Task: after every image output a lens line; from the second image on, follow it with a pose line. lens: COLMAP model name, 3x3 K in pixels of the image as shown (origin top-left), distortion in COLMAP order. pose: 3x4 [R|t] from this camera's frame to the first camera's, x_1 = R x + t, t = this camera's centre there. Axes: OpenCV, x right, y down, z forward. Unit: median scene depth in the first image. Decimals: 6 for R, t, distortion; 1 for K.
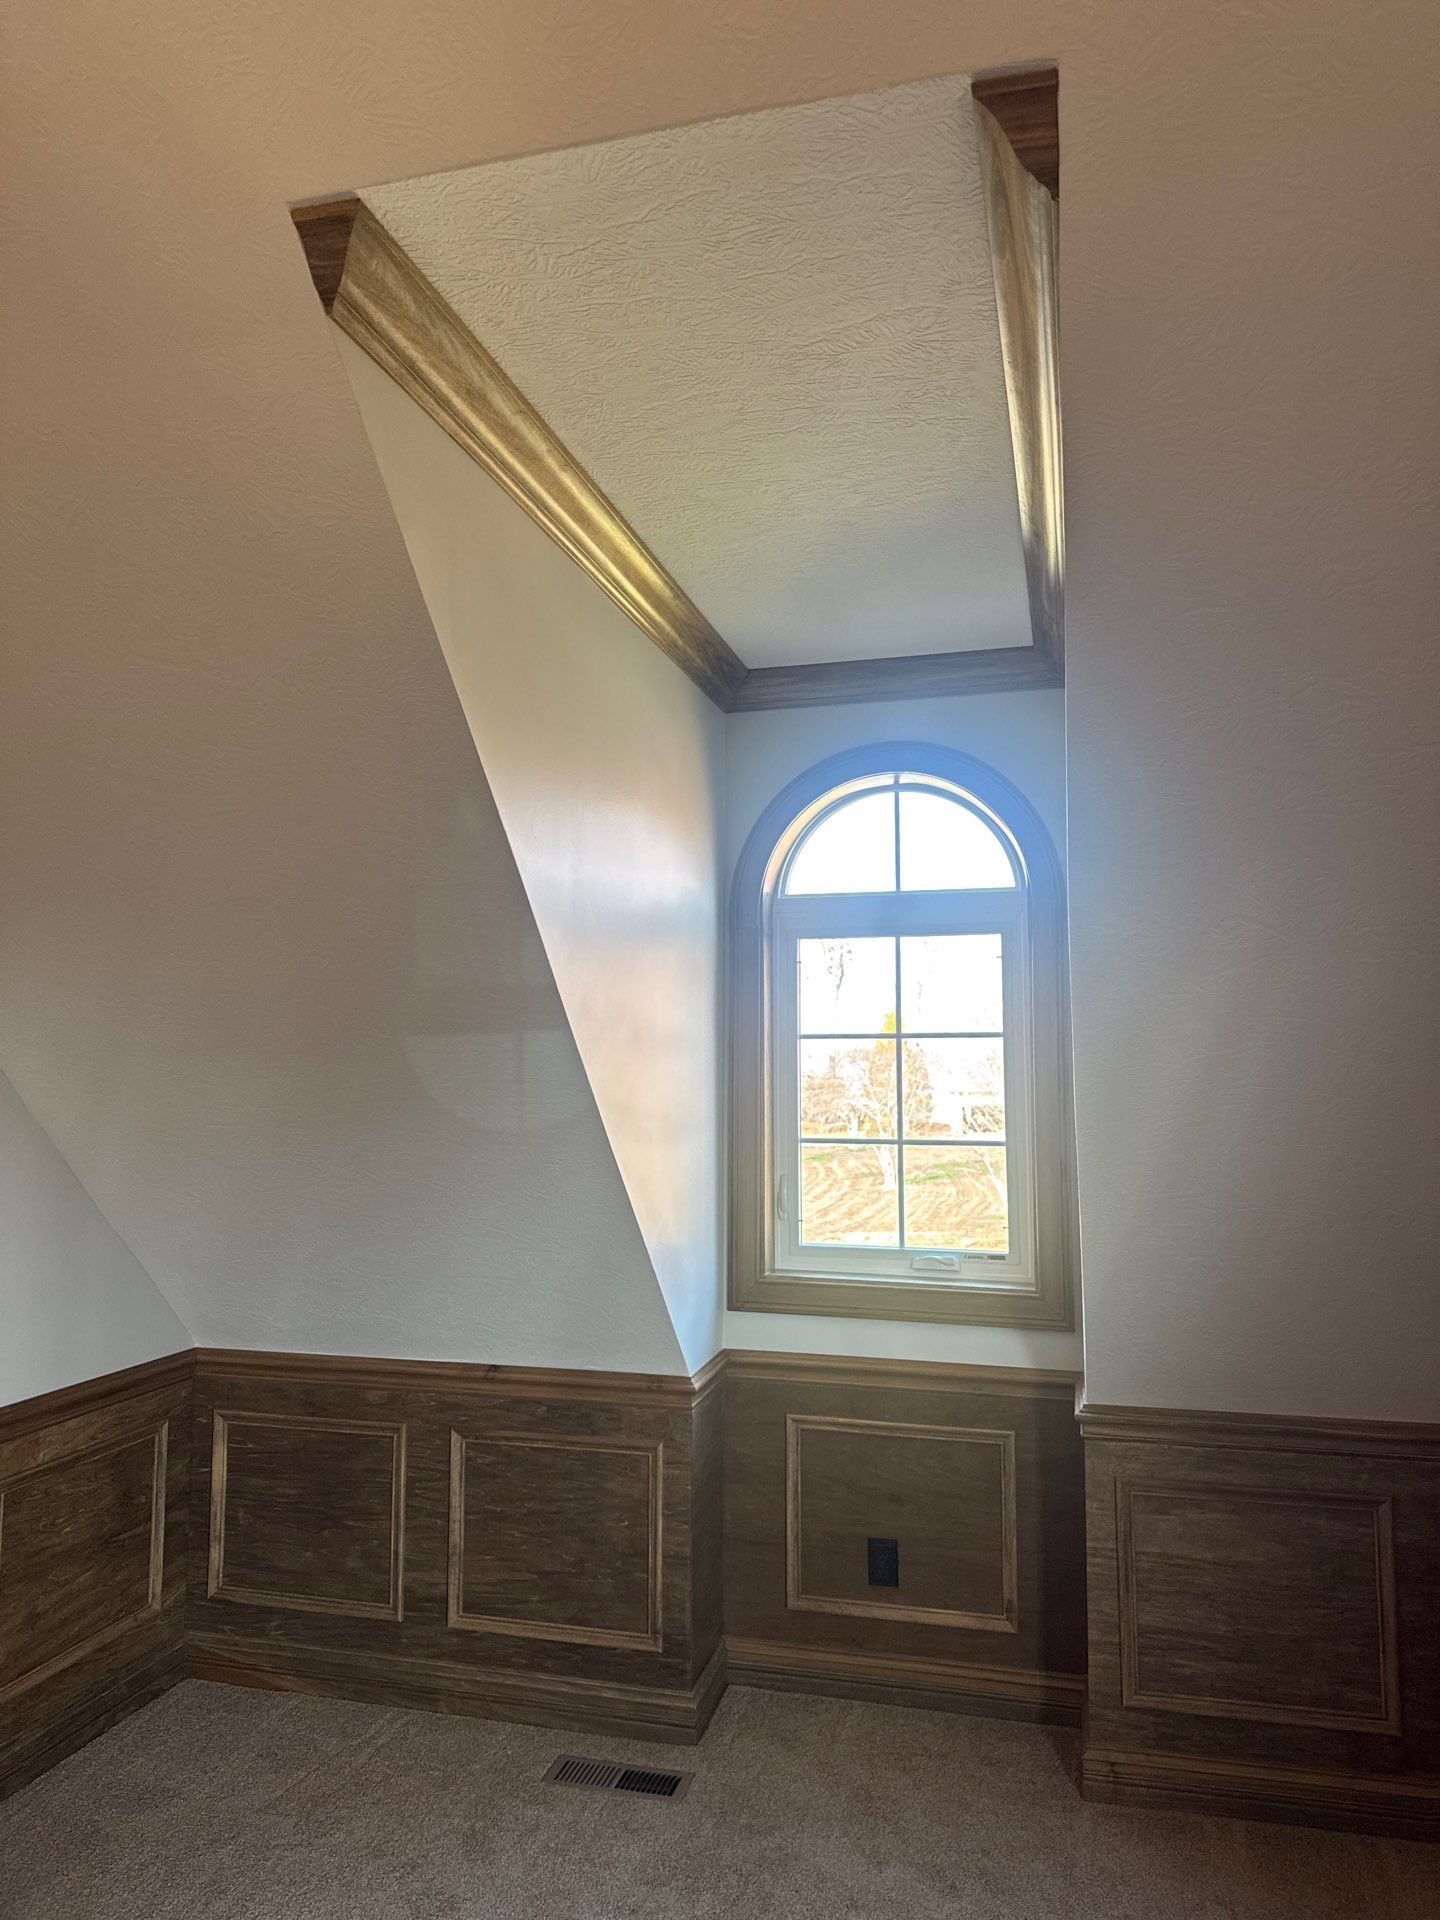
lens RADIAL K [[1350.0, 0, 731.7], [0, 1350.0, 950.2], [0, 0, 1]] dist [-0.001051, 0.000181]
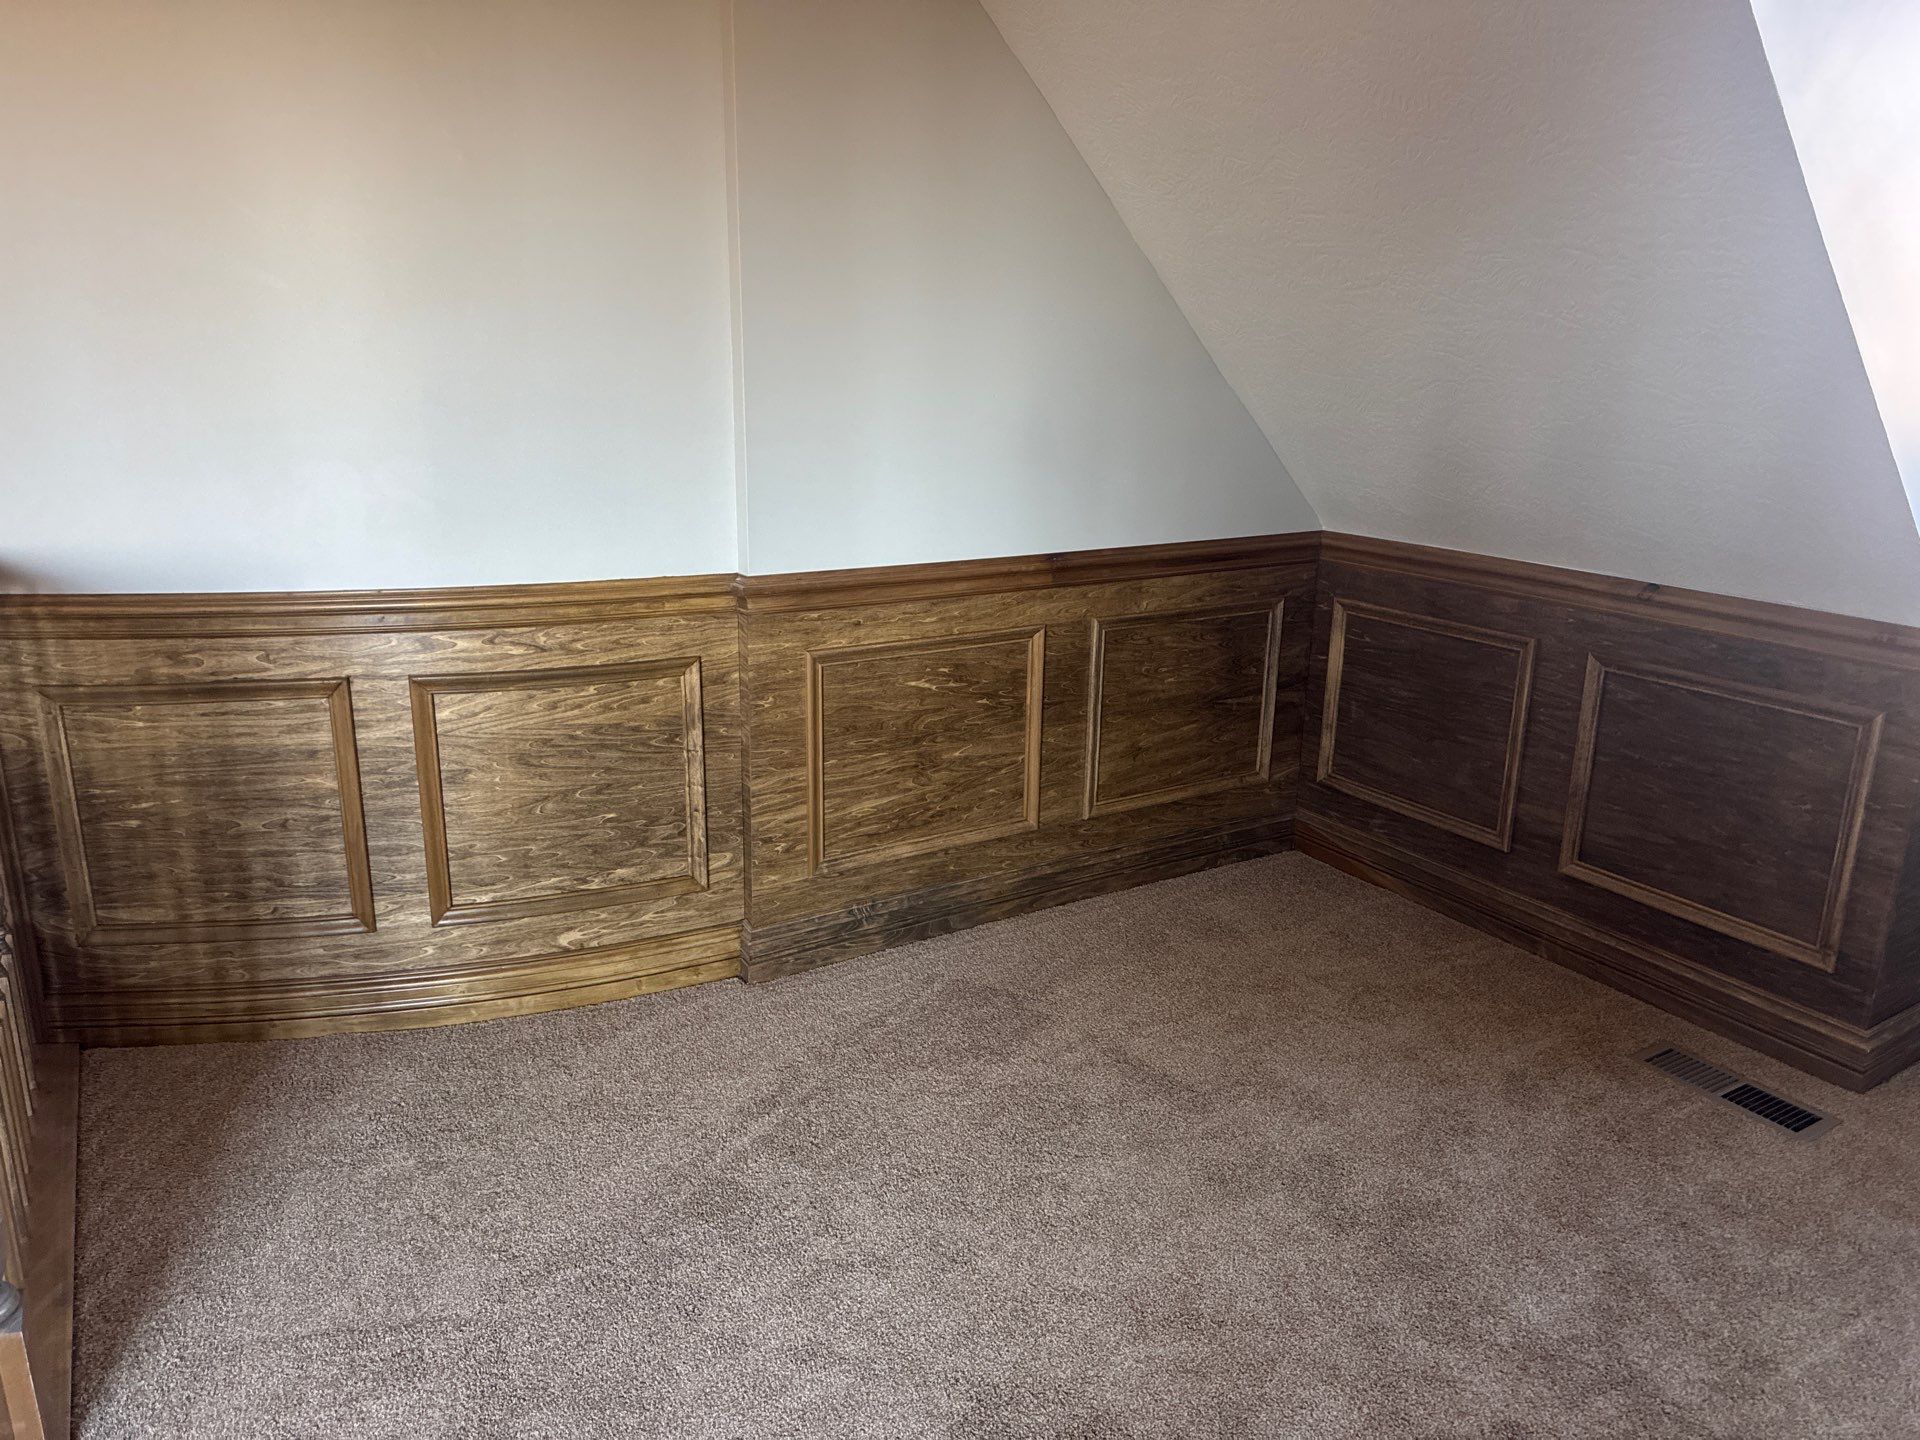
lens RADIAL K [[1362.1, 0, 959.5], [0, 1362.1, 723.6], [0, 0, 1]] dist [0.110352, -0.171048]
pose [[0.723724, 0.193924, -0.662282, 0.078863], [0.051860, 0.941706, 0.332415, 0.099197], [0.688139, -0.274923, 0.671478, 0.169596]]
